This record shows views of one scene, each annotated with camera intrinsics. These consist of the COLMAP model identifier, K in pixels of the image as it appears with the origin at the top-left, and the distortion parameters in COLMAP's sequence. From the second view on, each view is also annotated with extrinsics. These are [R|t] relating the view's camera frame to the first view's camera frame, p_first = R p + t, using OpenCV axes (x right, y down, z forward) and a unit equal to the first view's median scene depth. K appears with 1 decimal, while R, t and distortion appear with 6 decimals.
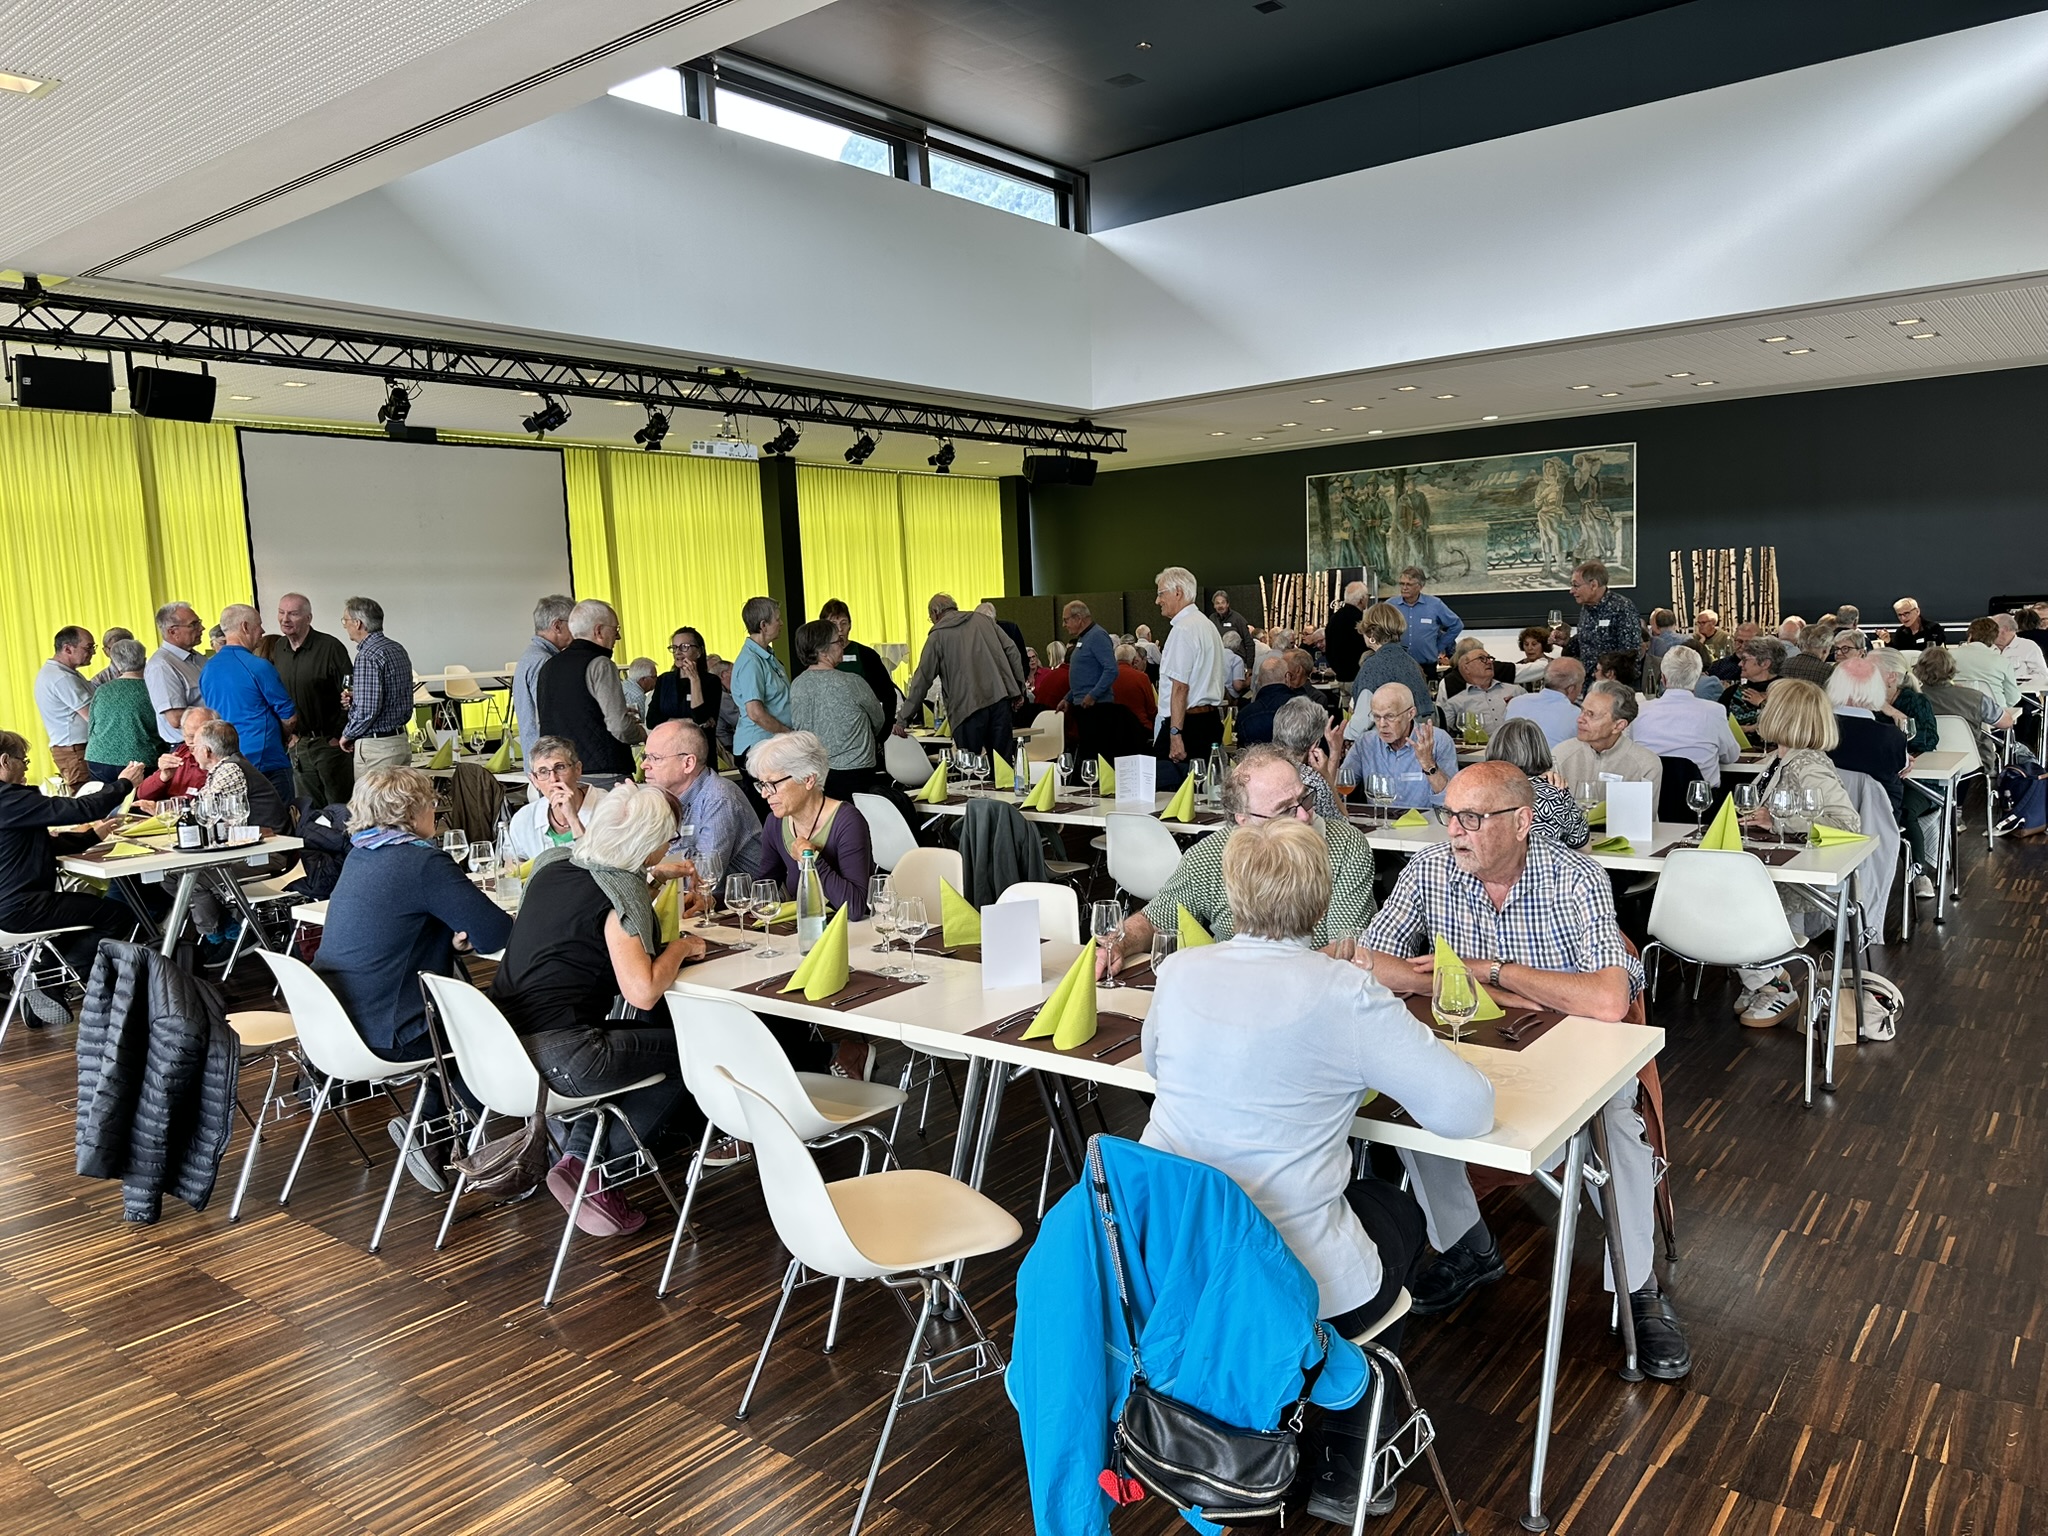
lens RADIAL K [[1449.2, 0, 1062.4], [0, 1449.2, 811.9], [0, 0, 1]] dist [0.032984, -0.043300]
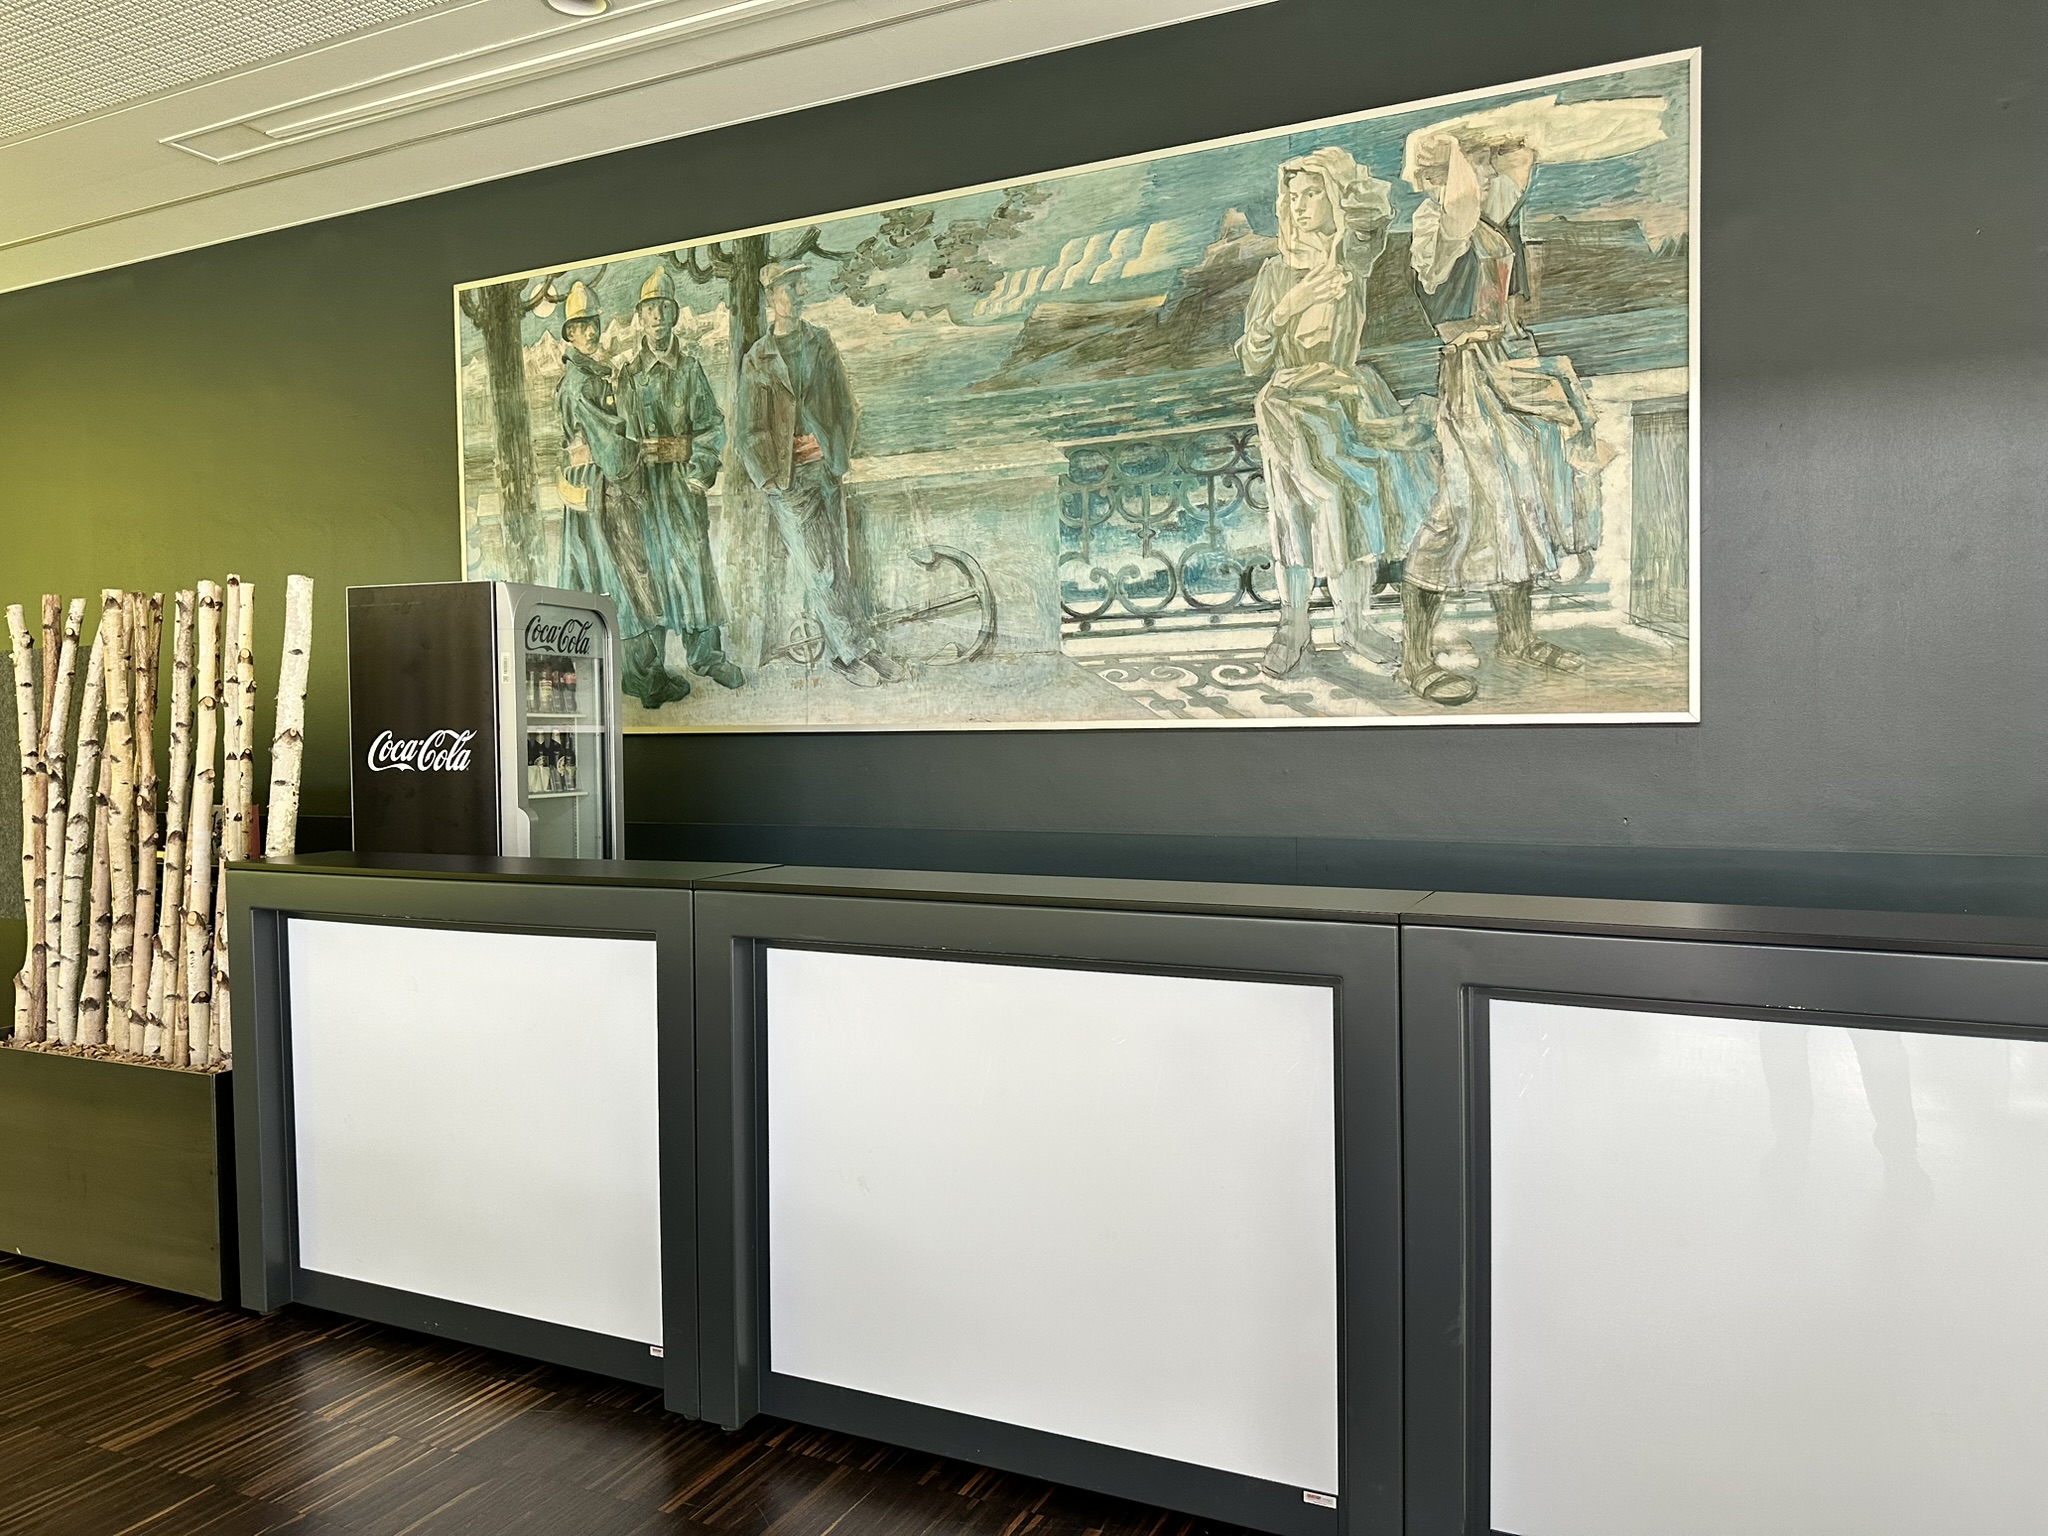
lens RADIAL K [[1449.2, 0, 1107.9], [0, 1449.2, 784.4], [0, 0, 1]] dist [0.032984, -0.043300]
pose [[0.974394, 0.034672, 0.222158, 0.248815], [-0.008471, 0.992998, -0.117823, -0.113659], [-0.224688, 0.112924, 0.967865, 0.770881]]
